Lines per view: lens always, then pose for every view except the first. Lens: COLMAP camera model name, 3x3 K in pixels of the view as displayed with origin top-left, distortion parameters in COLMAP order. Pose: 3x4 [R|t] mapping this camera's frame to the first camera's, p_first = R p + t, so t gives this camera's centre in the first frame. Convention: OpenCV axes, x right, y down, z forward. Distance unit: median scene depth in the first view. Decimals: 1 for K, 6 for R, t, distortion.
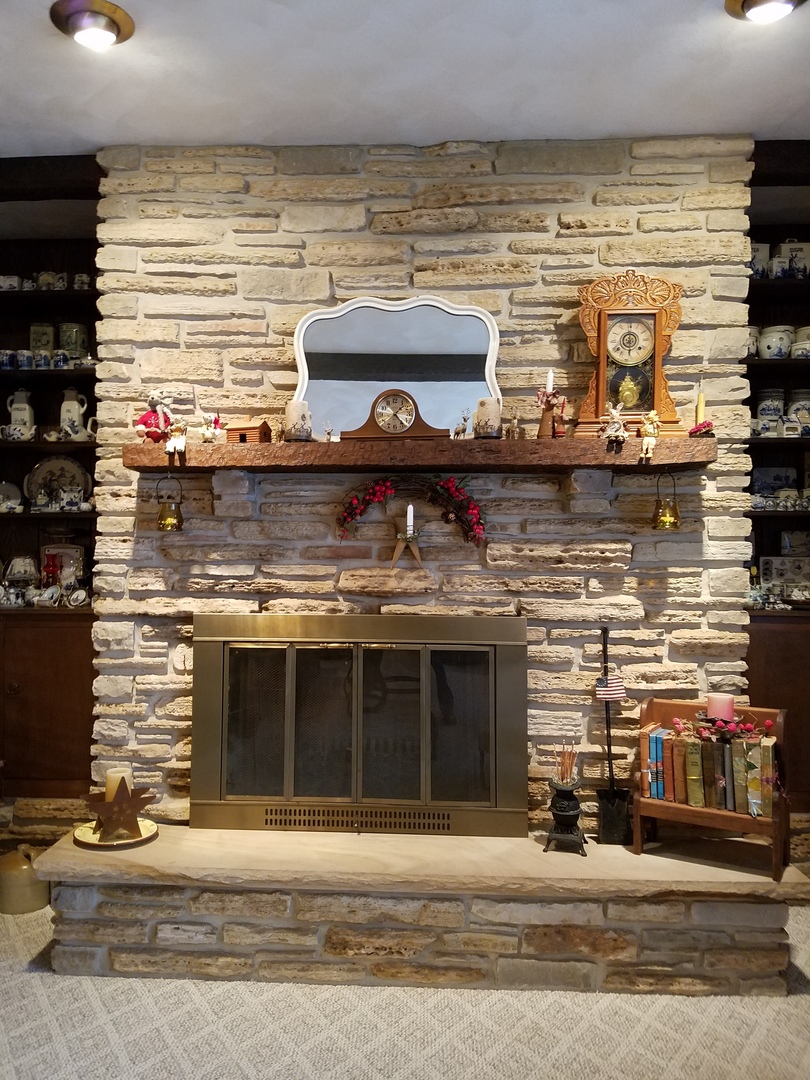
lens RADIAL K [[830.1, 0, 375.6], [0, 830.1, 546.3], [0, 0, 1]] dist [0.213494, -0.357850]
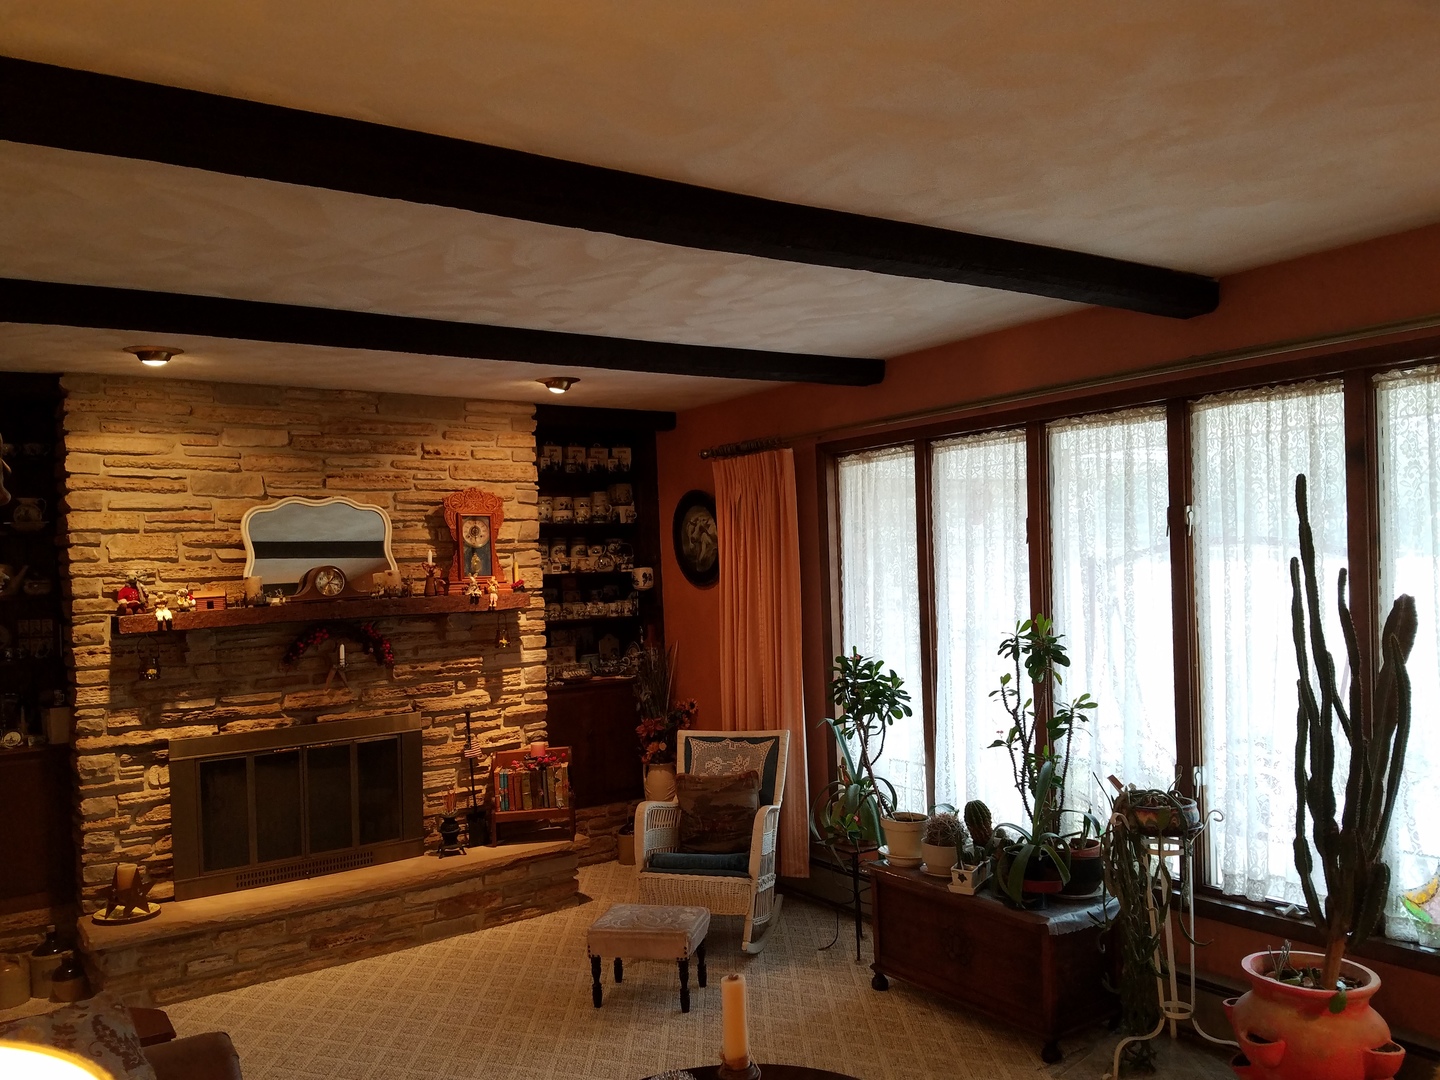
lens RADIAL K [[1106.7, 0, 722.2], [0, 1106.7, 592.8], [0, 0, 1]] dist [0.213494, -0.357850]
pose [[0.778180, -0.049788, 0.626065, -0.646911], [0.036682, 0.998754, 0.033832, -0.175996], [-0.626969, -0.003363, 0.779037, -0.909450]]
